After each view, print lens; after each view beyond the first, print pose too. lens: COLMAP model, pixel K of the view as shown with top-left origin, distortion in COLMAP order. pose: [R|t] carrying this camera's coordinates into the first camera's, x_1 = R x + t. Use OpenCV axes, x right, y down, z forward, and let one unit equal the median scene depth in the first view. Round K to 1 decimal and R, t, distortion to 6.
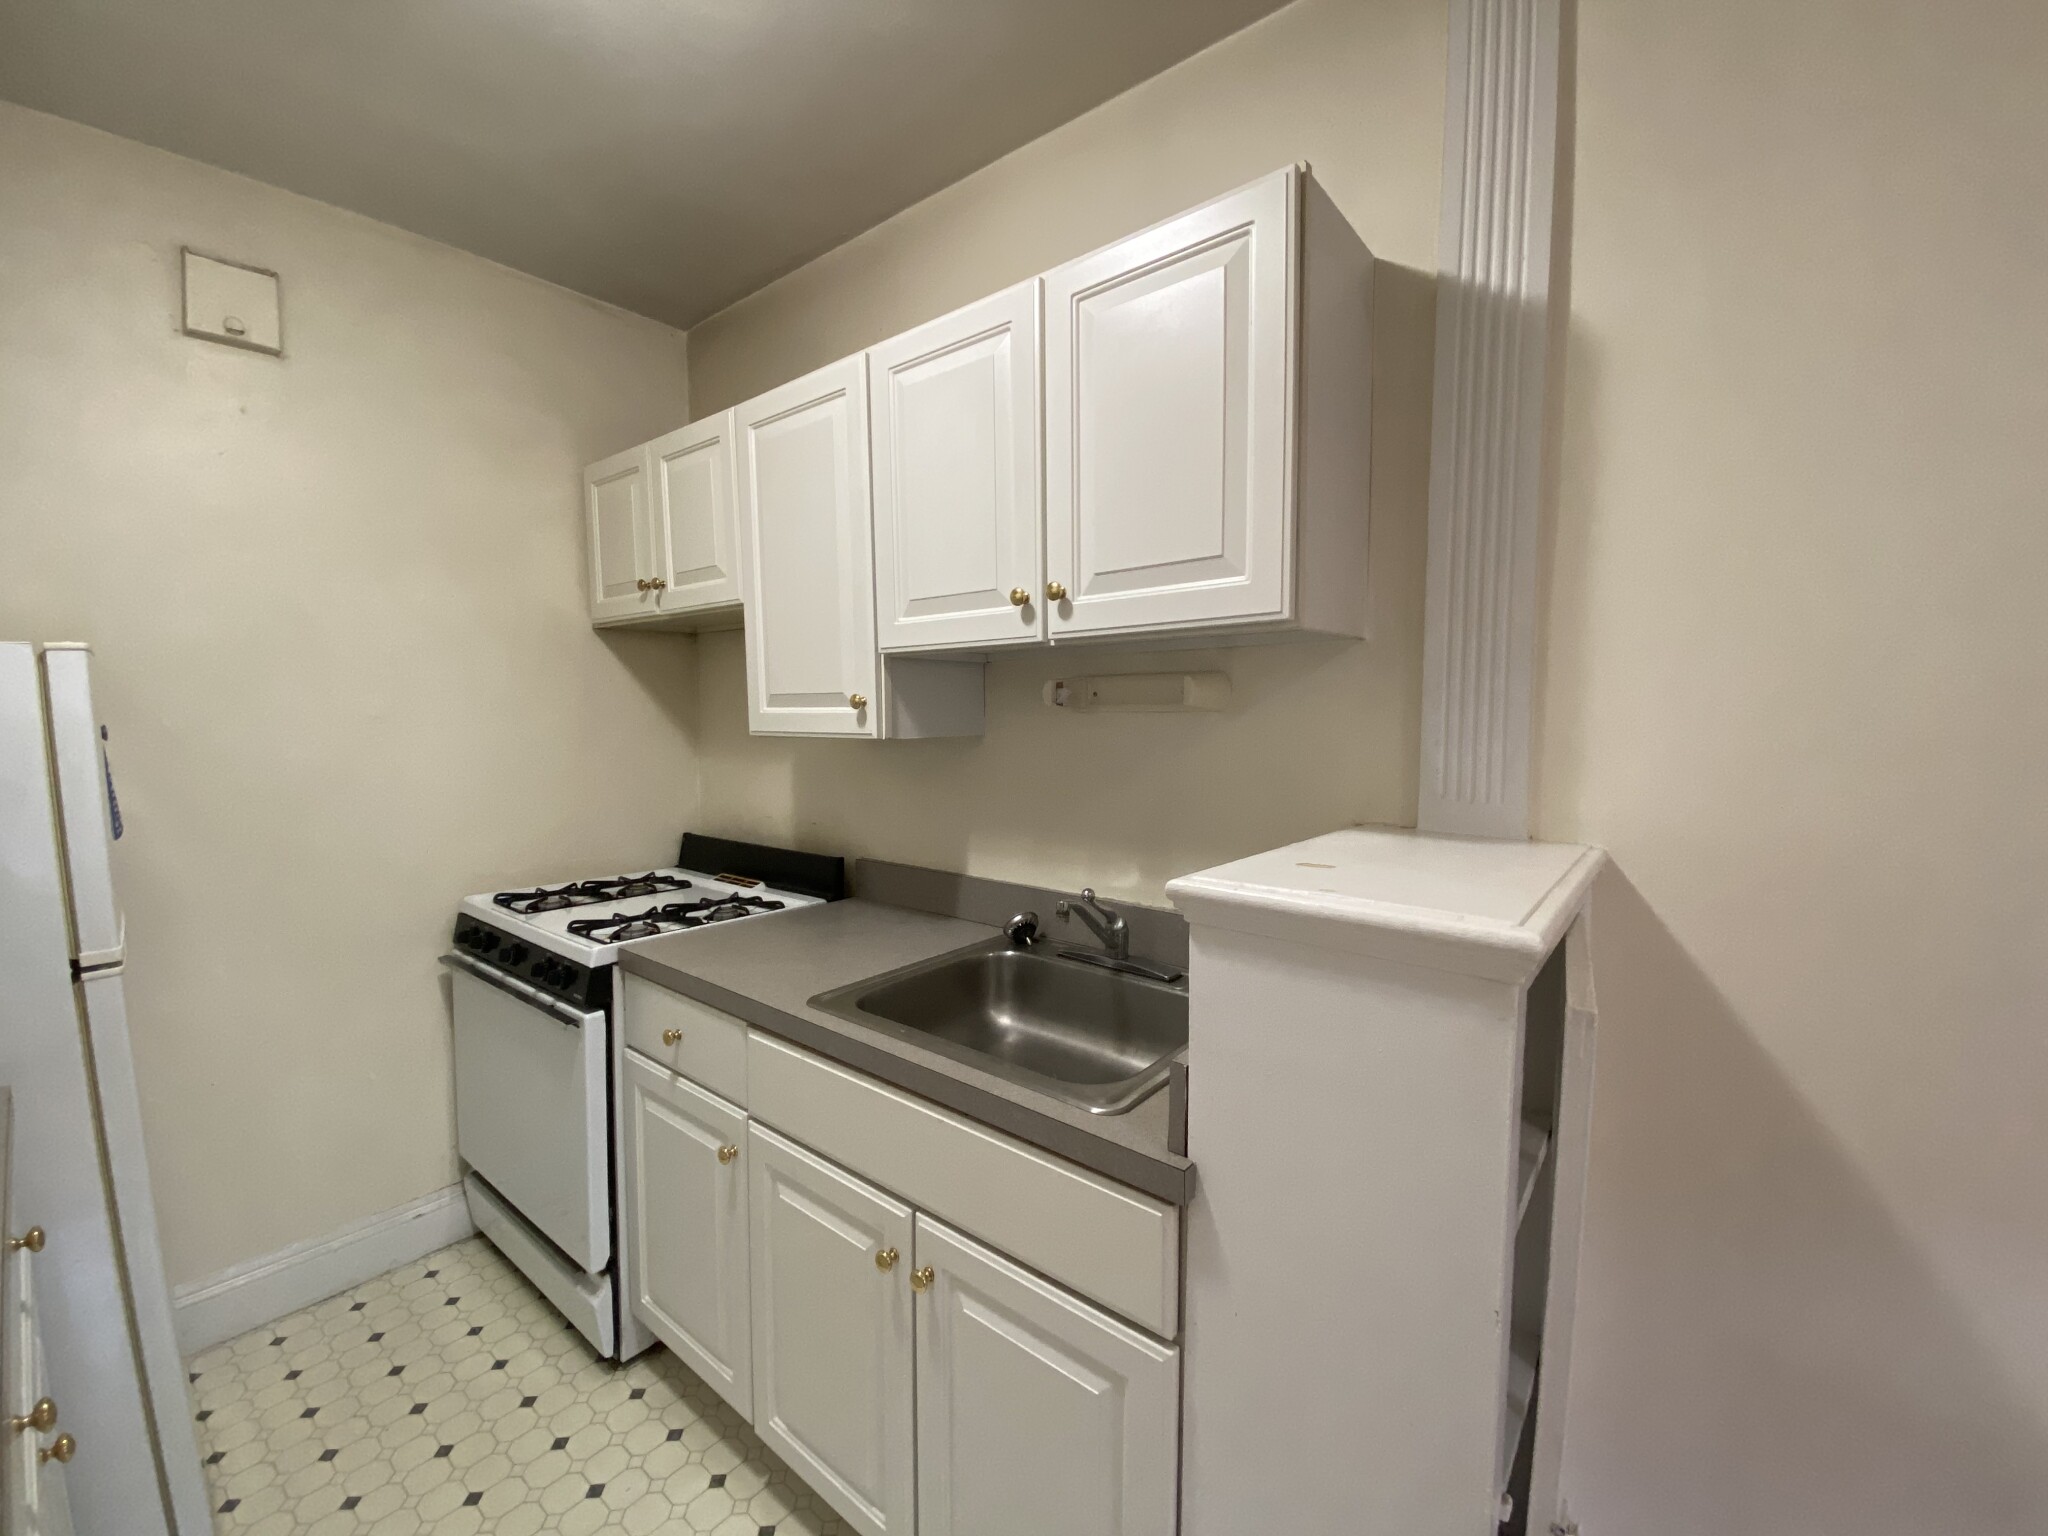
lens RADIAL K [[826.1, 0, 1015.3], [0, 826.1, 760.1], [0, 0, 1]] dist [0.024153, -0.021132]
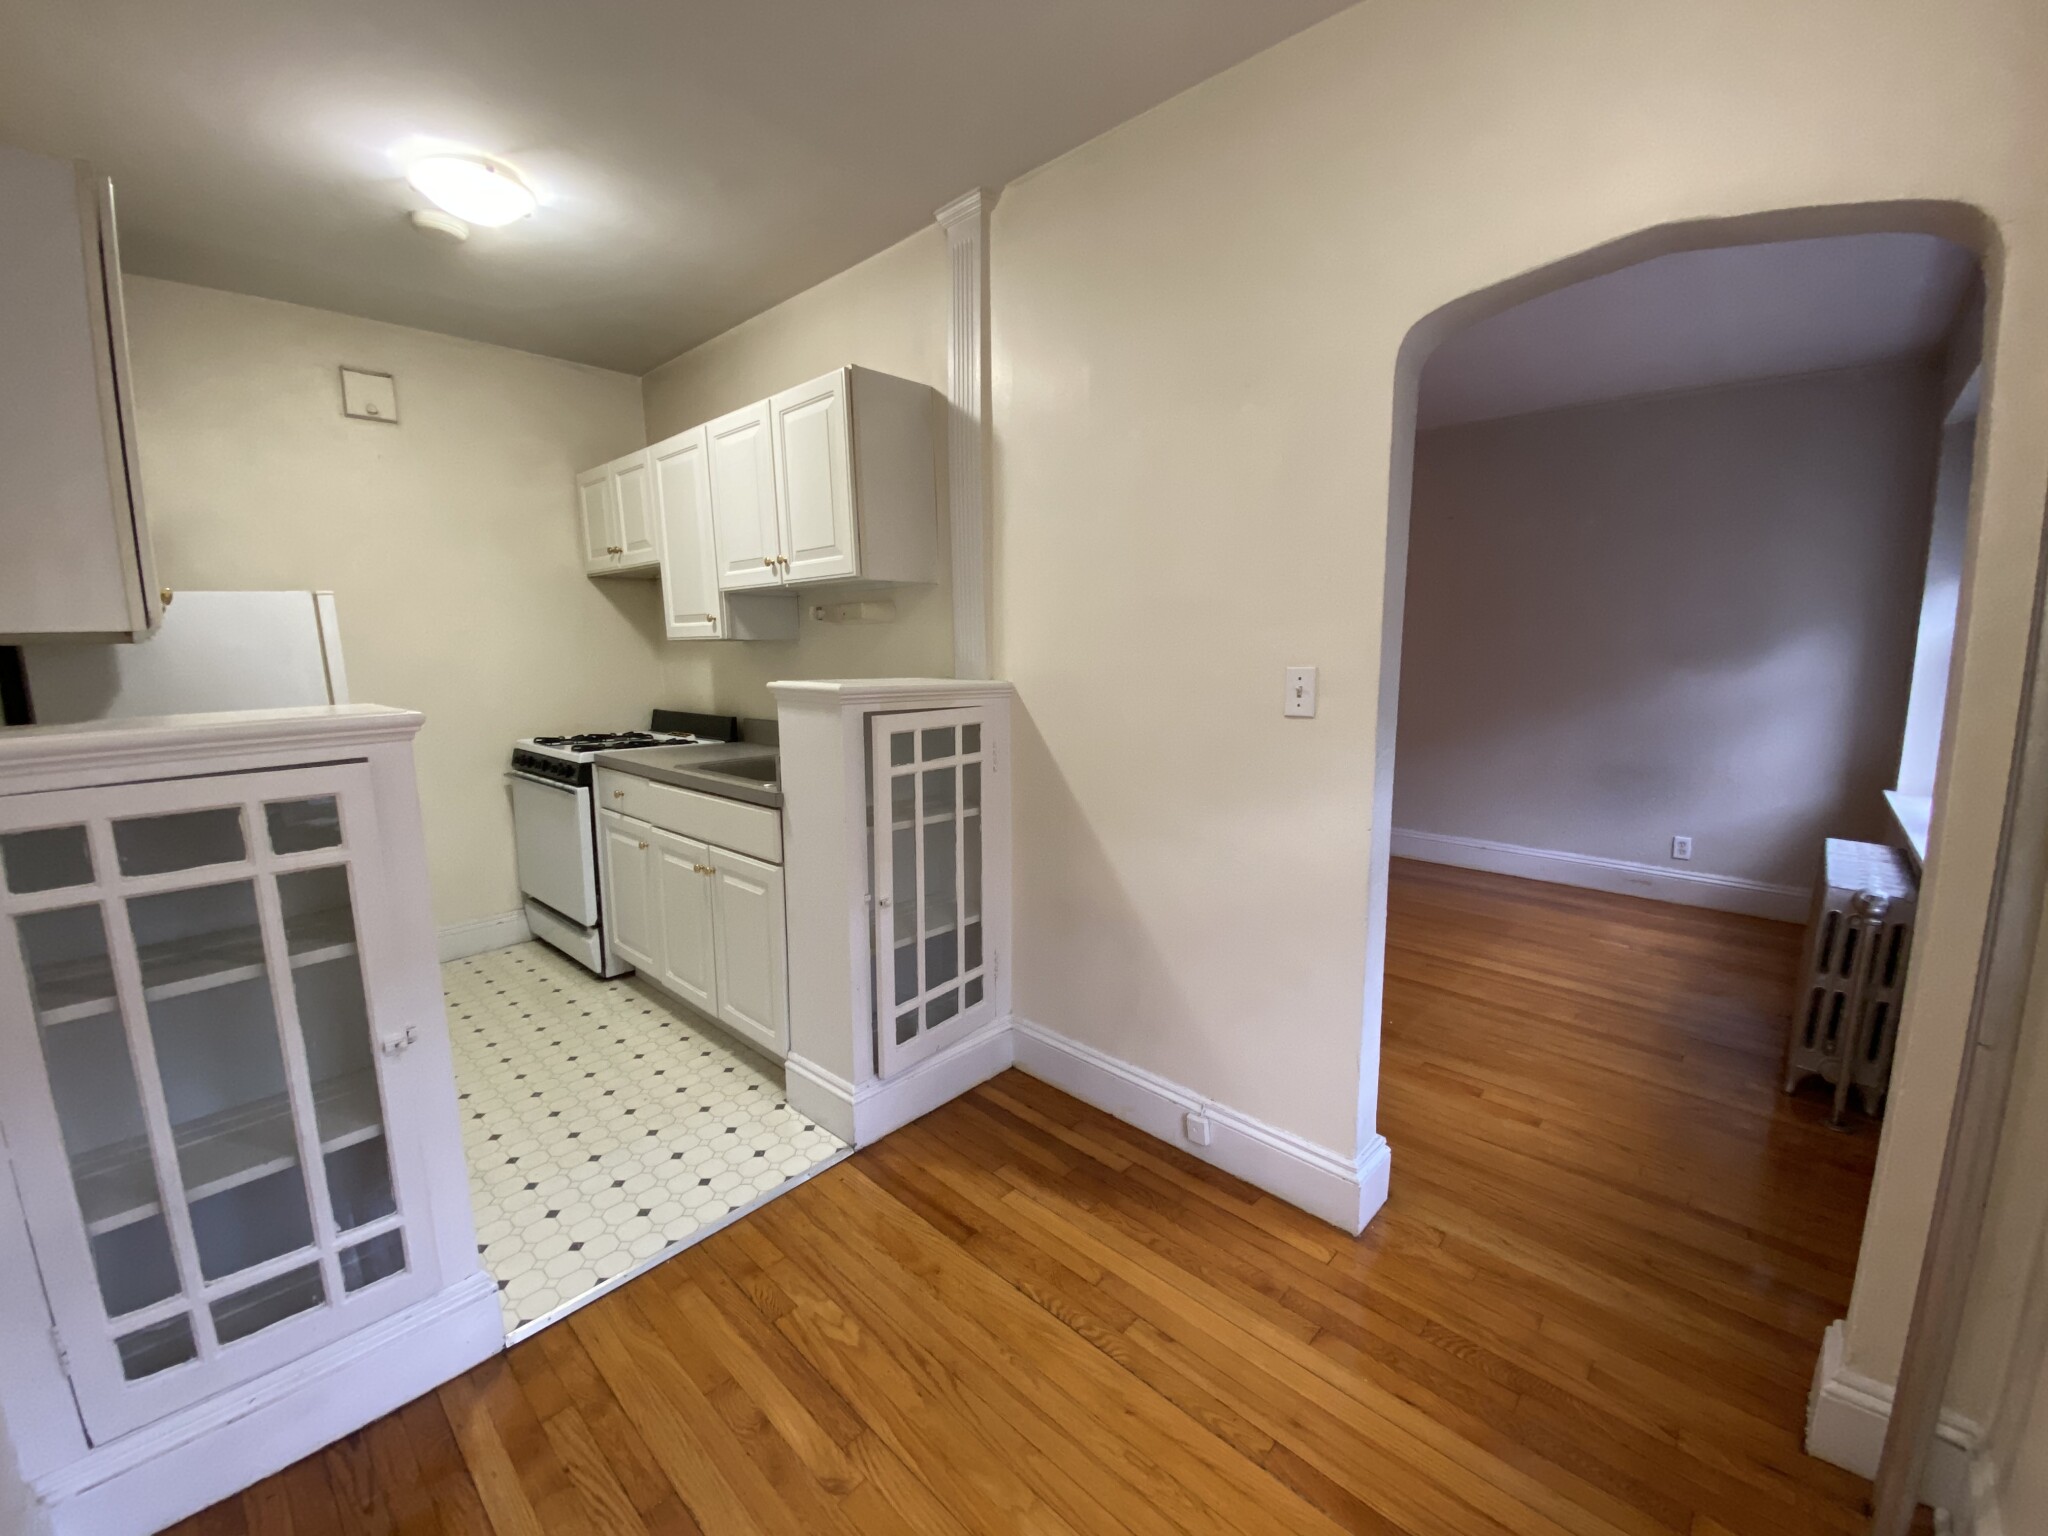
lens RADIAL K [[826.1, 0, 1015.3], [0, 826.1, 760.1], [0, 0, 1]] dist [0.024153, -0.021132]
pose [[0.997890, 0.002002, -0.064892, 0.568654], [0.003002, 0.997032, 0.076929, 0.098504], [0.064854, -0.076961, 0.994923, -0.767413]]
